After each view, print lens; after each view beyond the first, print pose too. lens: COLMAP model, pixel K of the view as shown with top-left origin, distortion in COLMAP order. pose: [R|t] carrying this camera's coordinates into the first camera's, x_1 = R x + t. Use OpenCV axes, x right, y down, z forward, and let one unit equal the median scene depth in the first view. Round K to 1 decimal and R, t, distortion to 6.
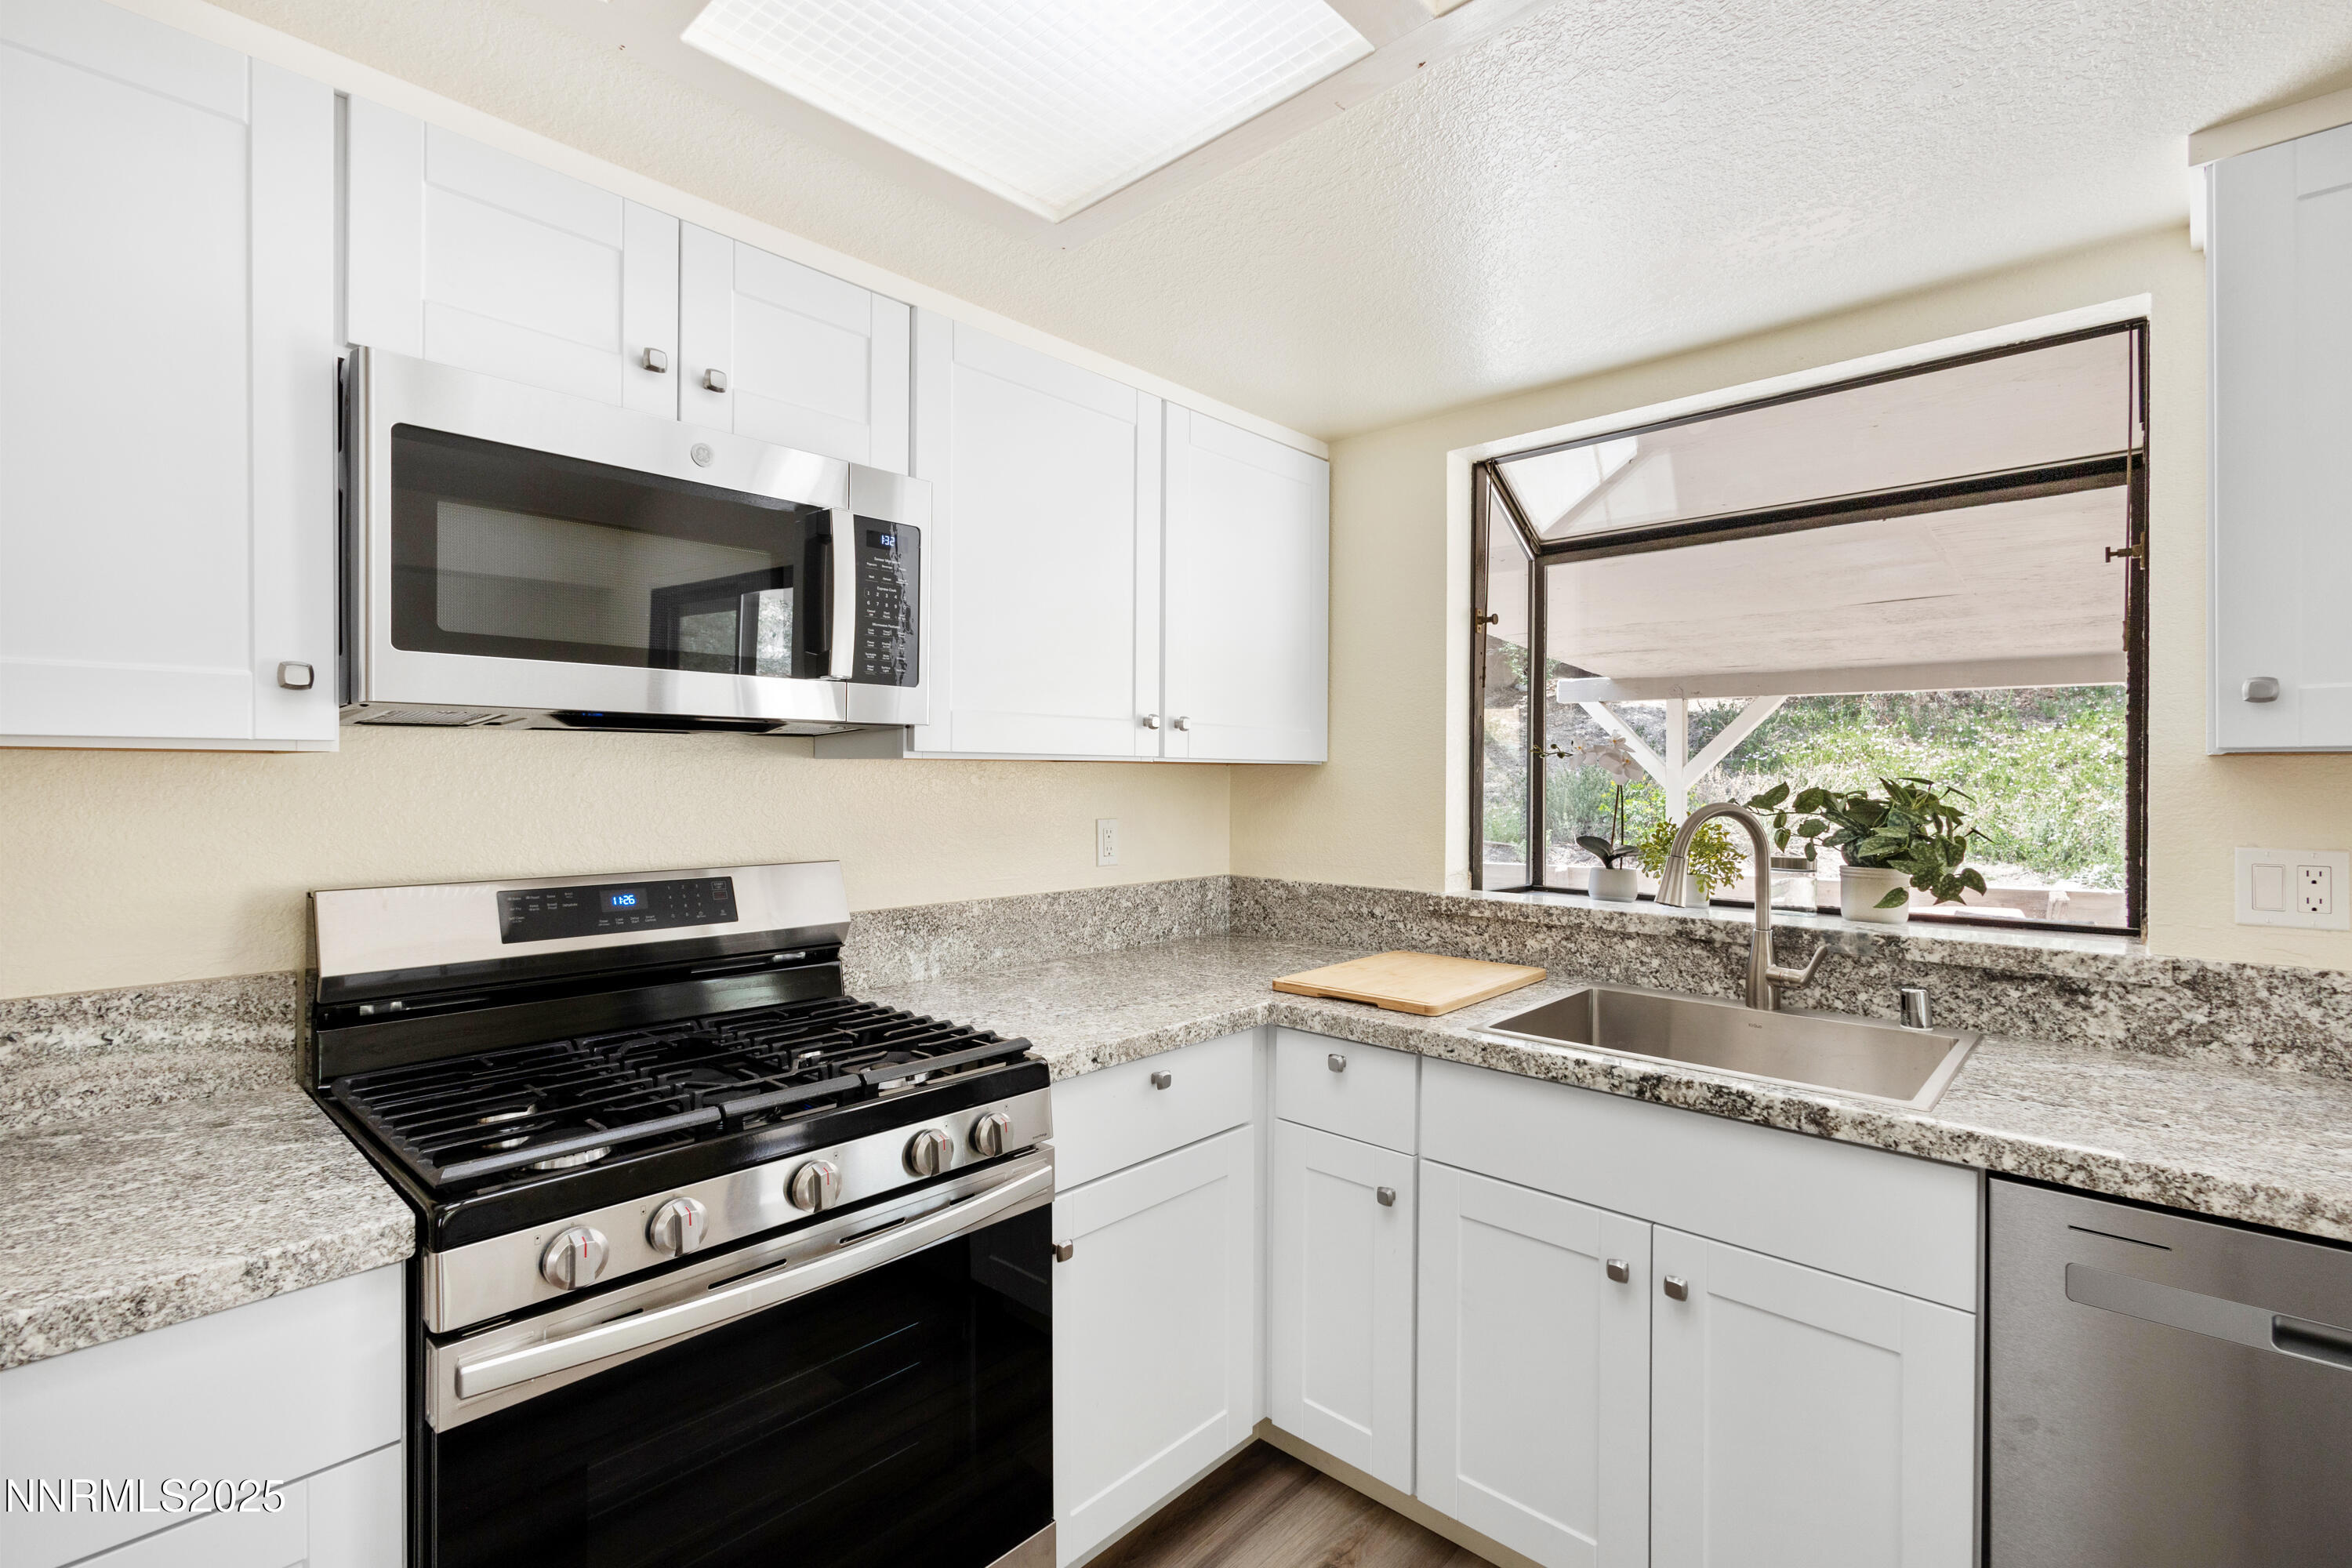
lens RADIAL K [[1079.3, 0, 1170.8], [0, 1079.3, 777.2], [0, 0, 1]] dist [0.006725, 0.000301]
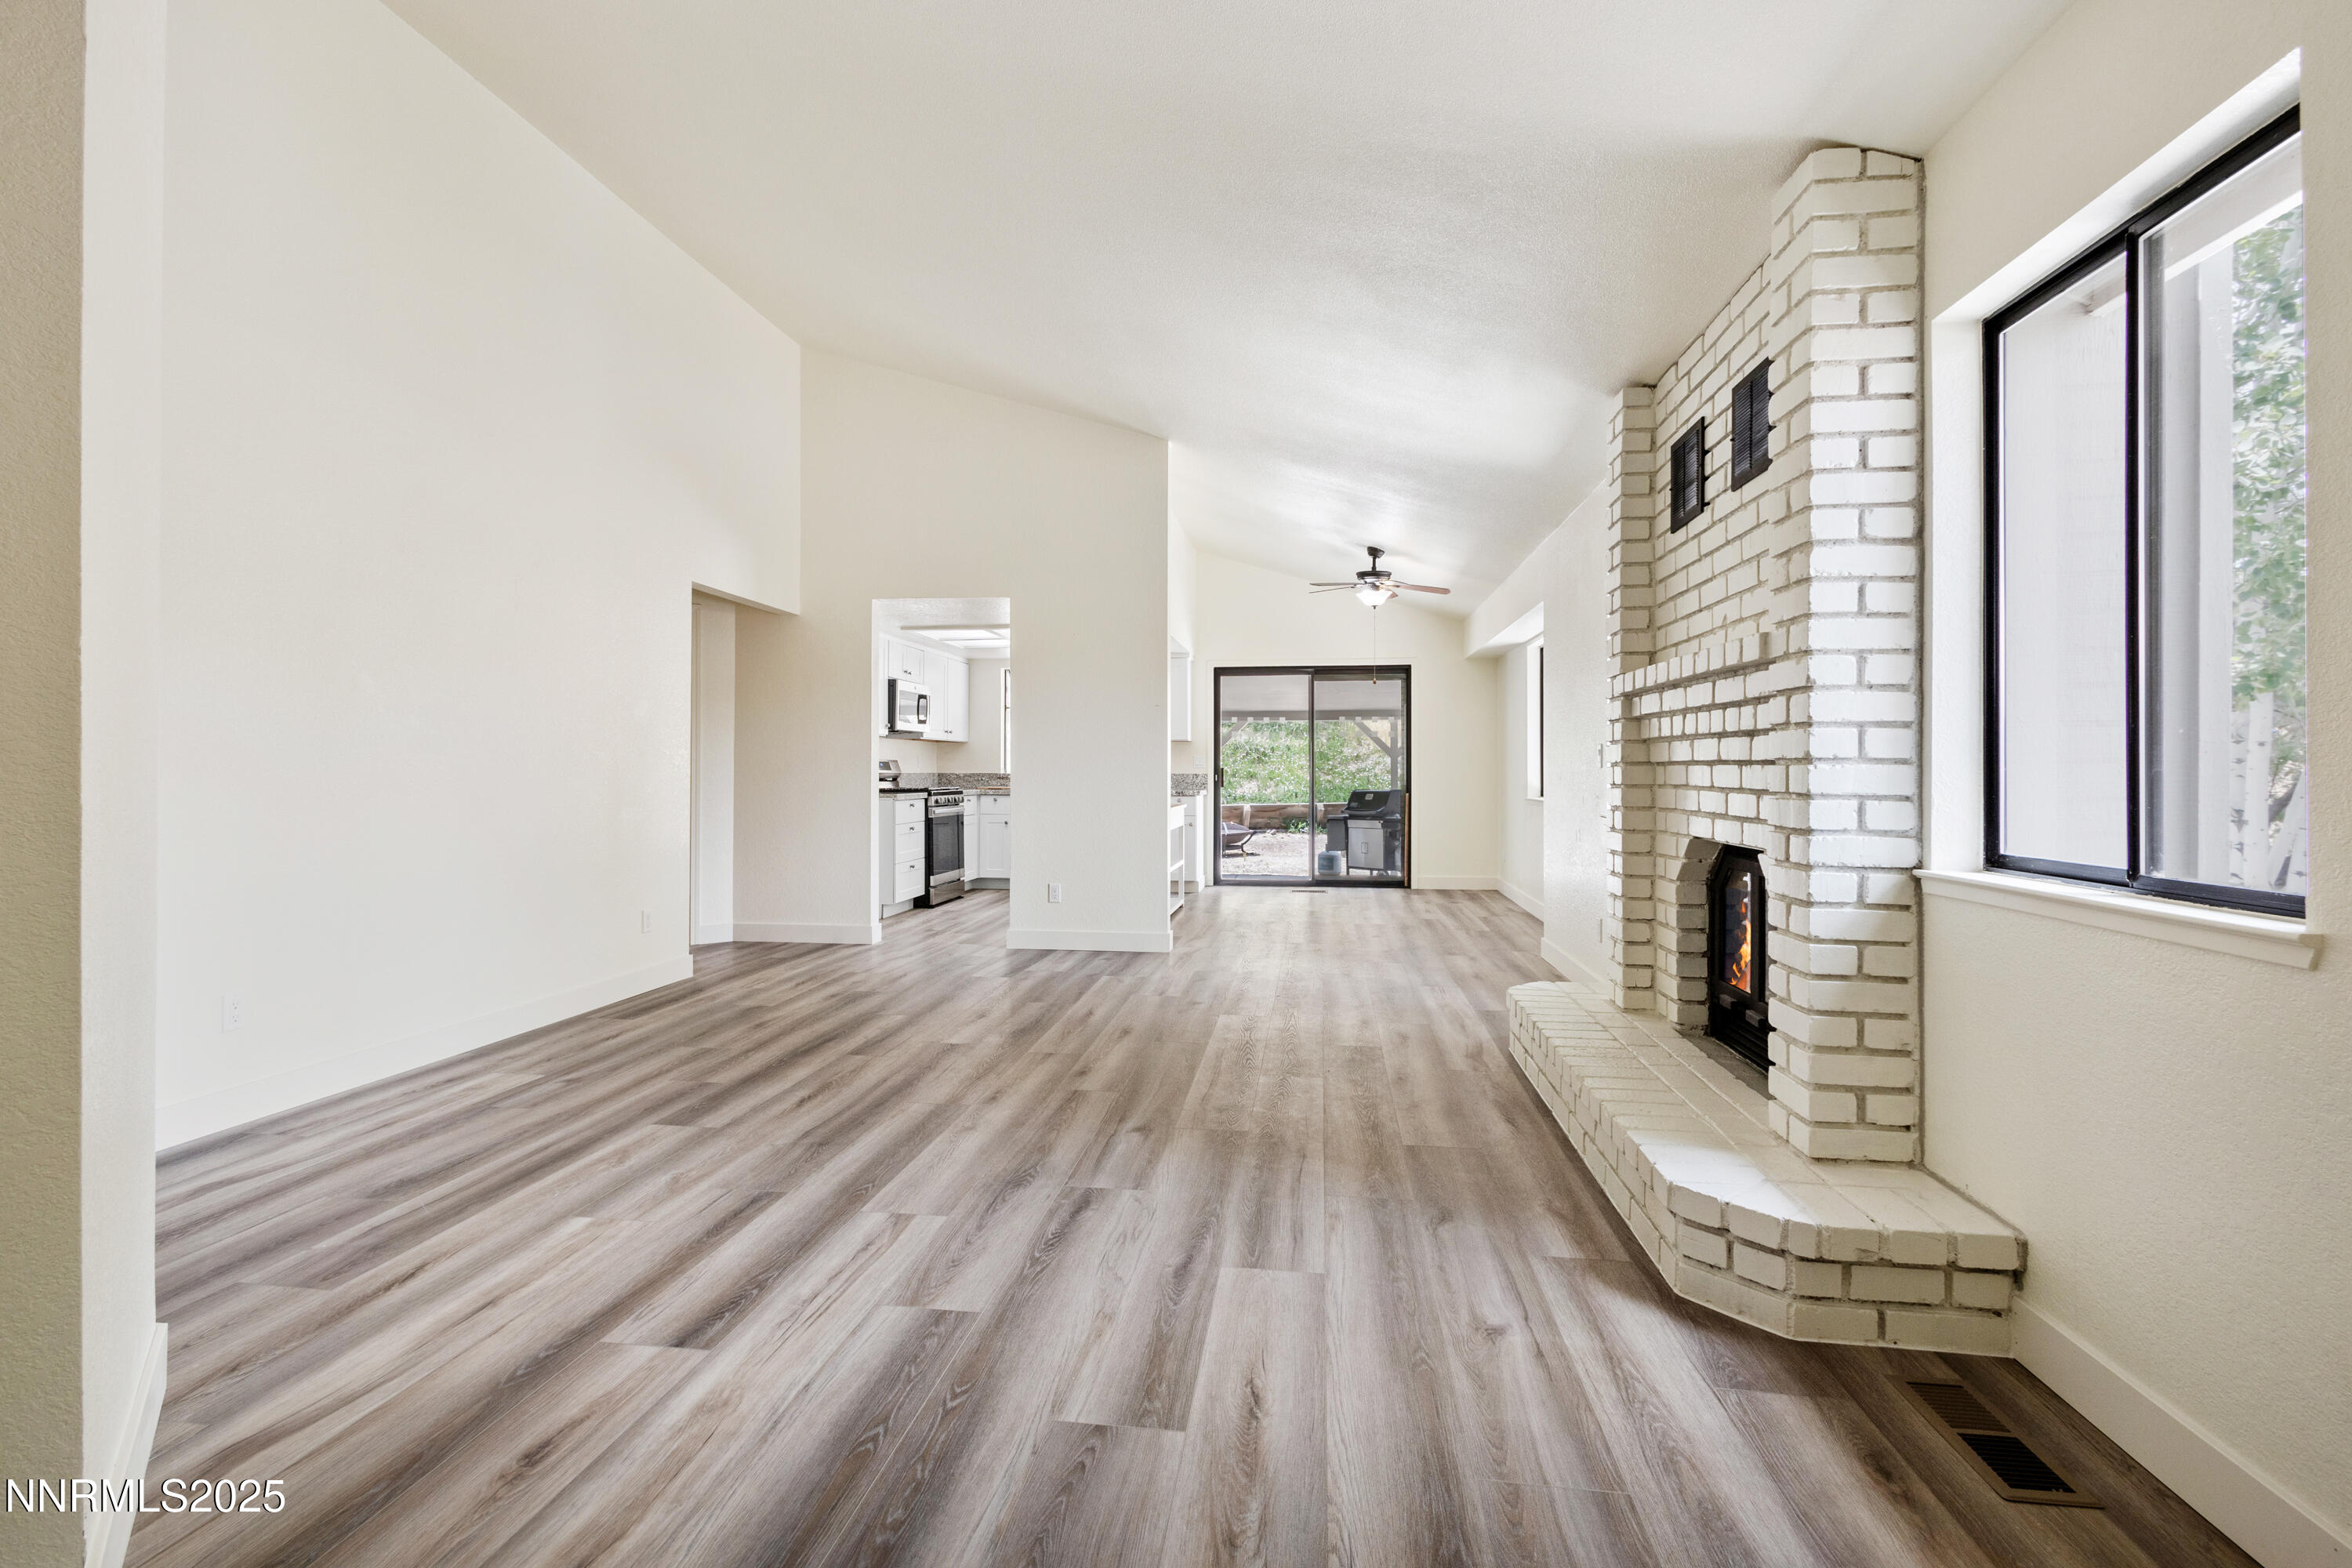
lens RADIAL K [[1086.2, 0, 1171.1], [0, 1086.2, 760.9], [0, 0, 1]] dist [0.000840, -0.000041]
pose [[0.819175, 0.003495, 0.573534, -2.327827], [0.001628, 0.999963, -0.008419, 0.137203], [-0.573542, 0.007830, 0.819139, -4.057347]]
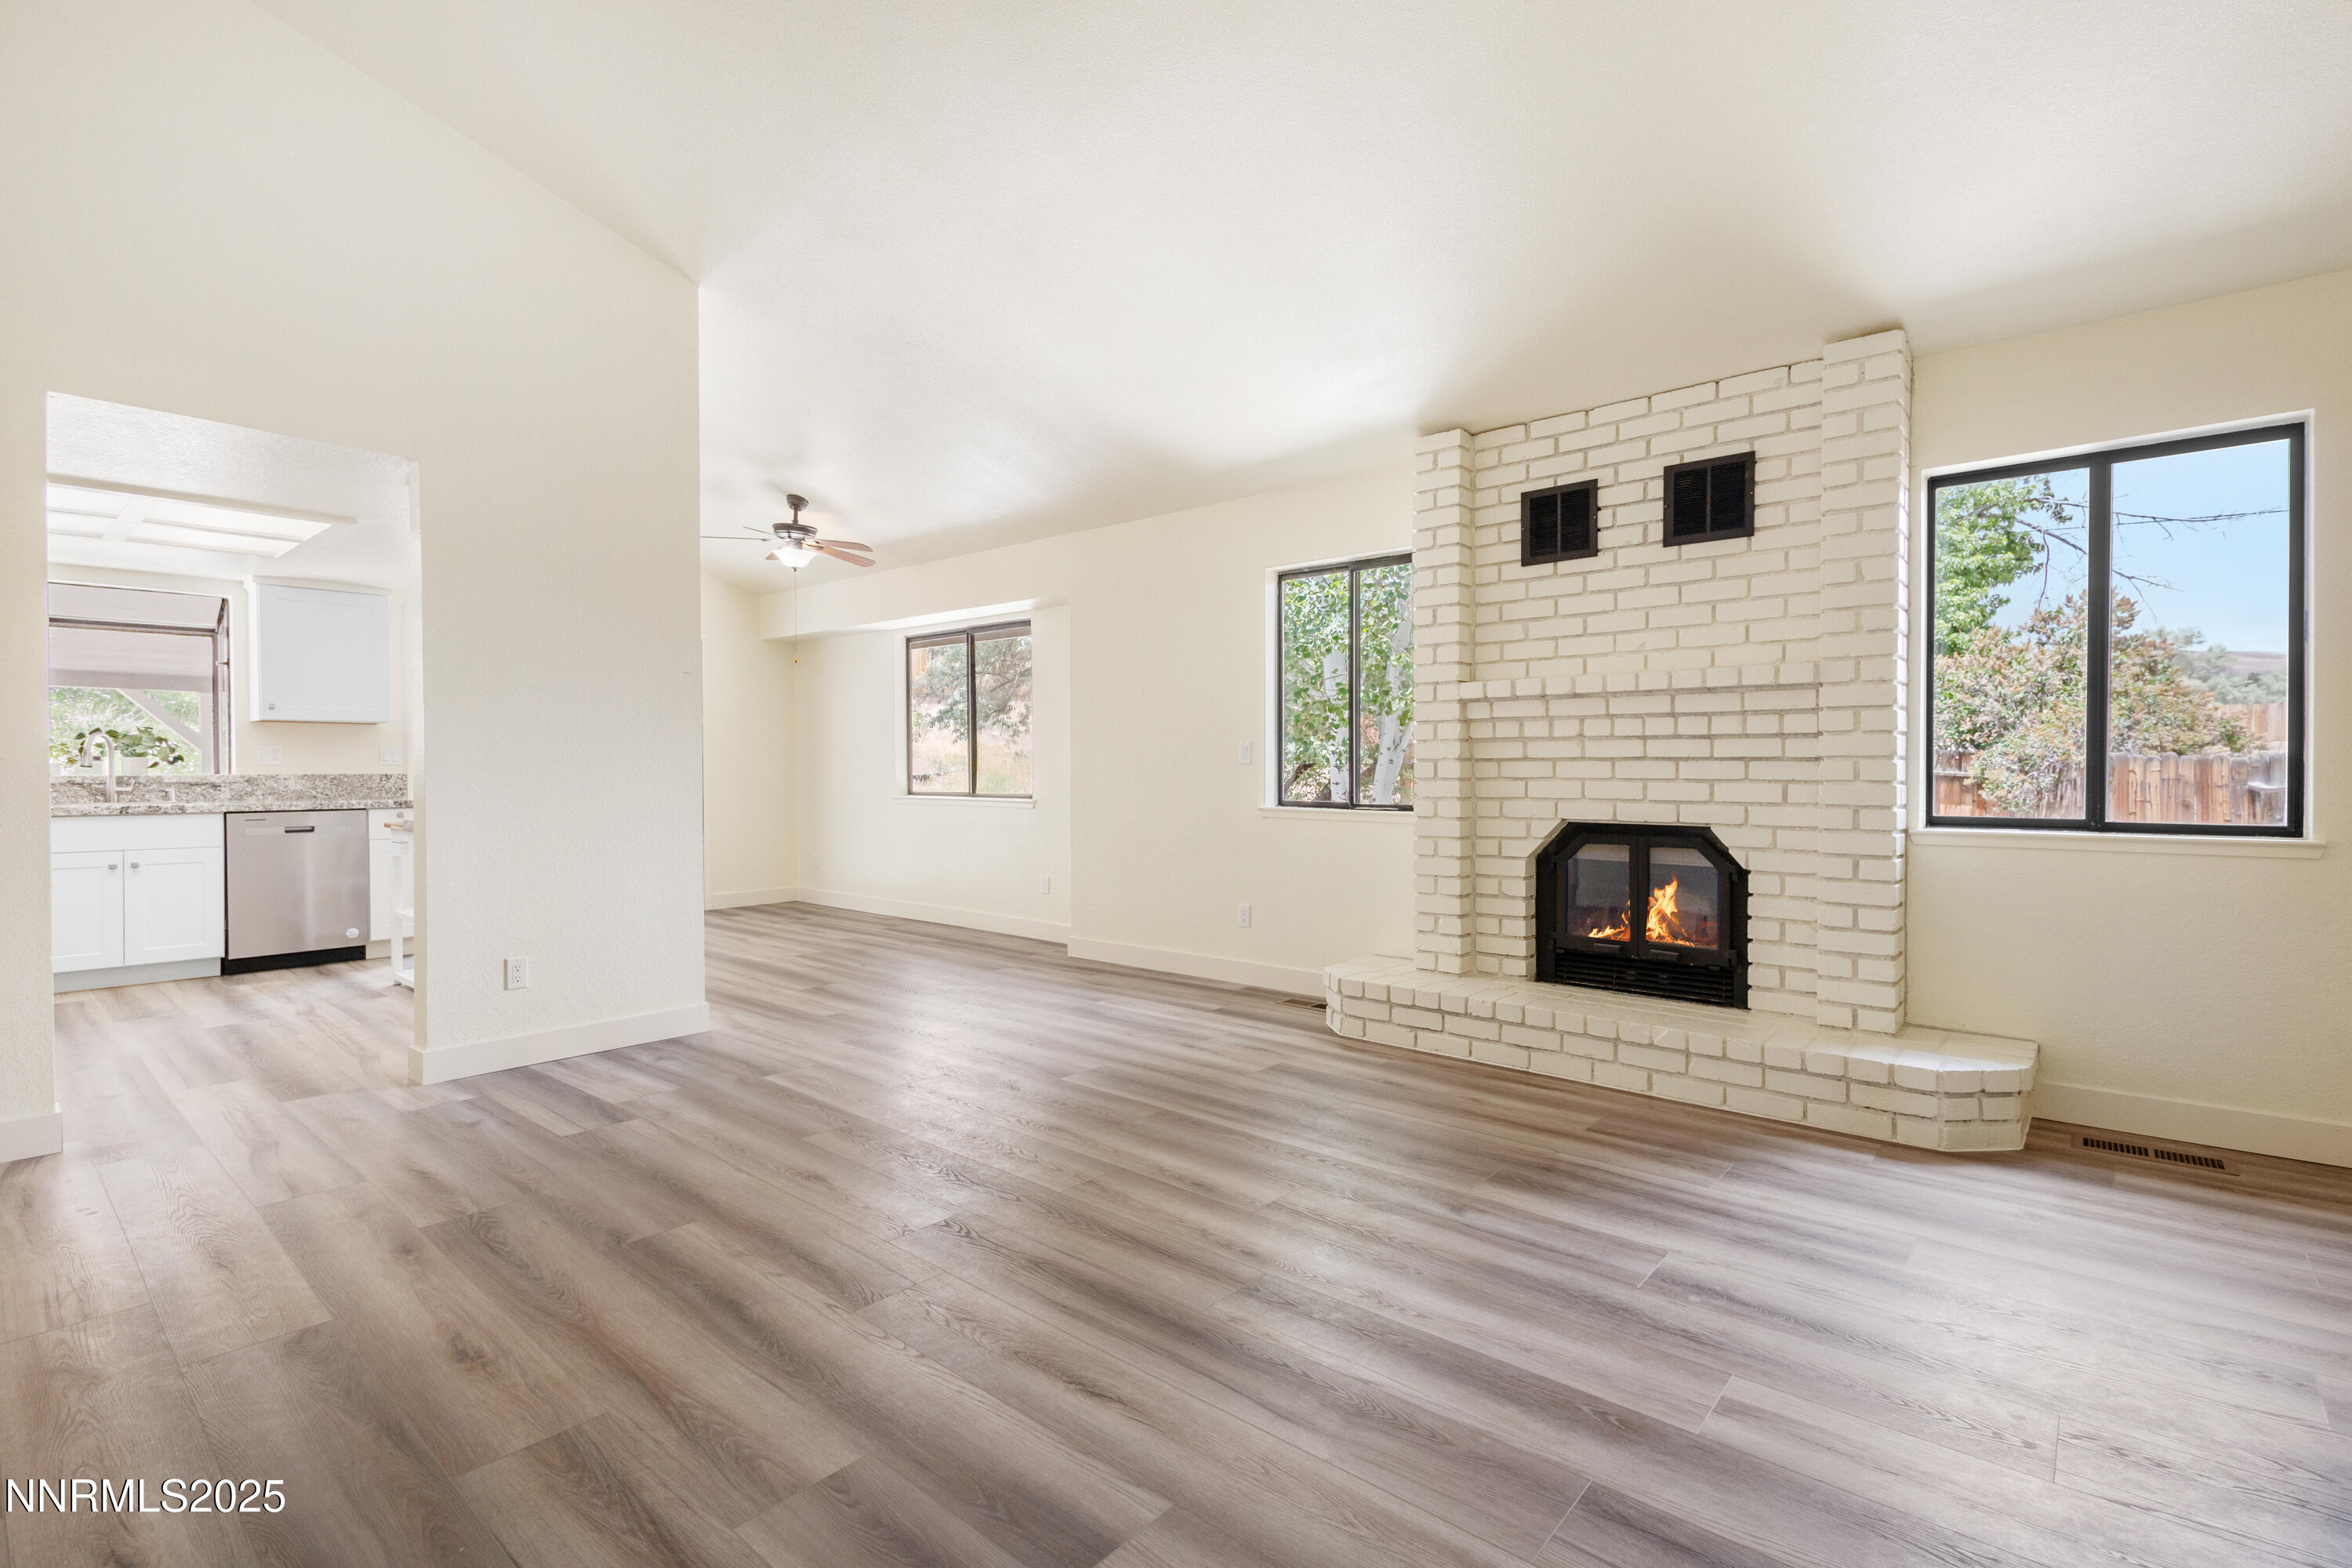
lens RADIAL K [[1079.3, 0, 1170.8], [0, 1079.3, 777.2], [0, 0, 1]] dist [0.006725, 0.000301]
pose [[-0.031848, -0.013527, 0.999401, -2.799495], [0.004215, 0.999898, 0.013668, 0.129346], [-0.999484, 0.004648, -0.031788, -2.001822]]
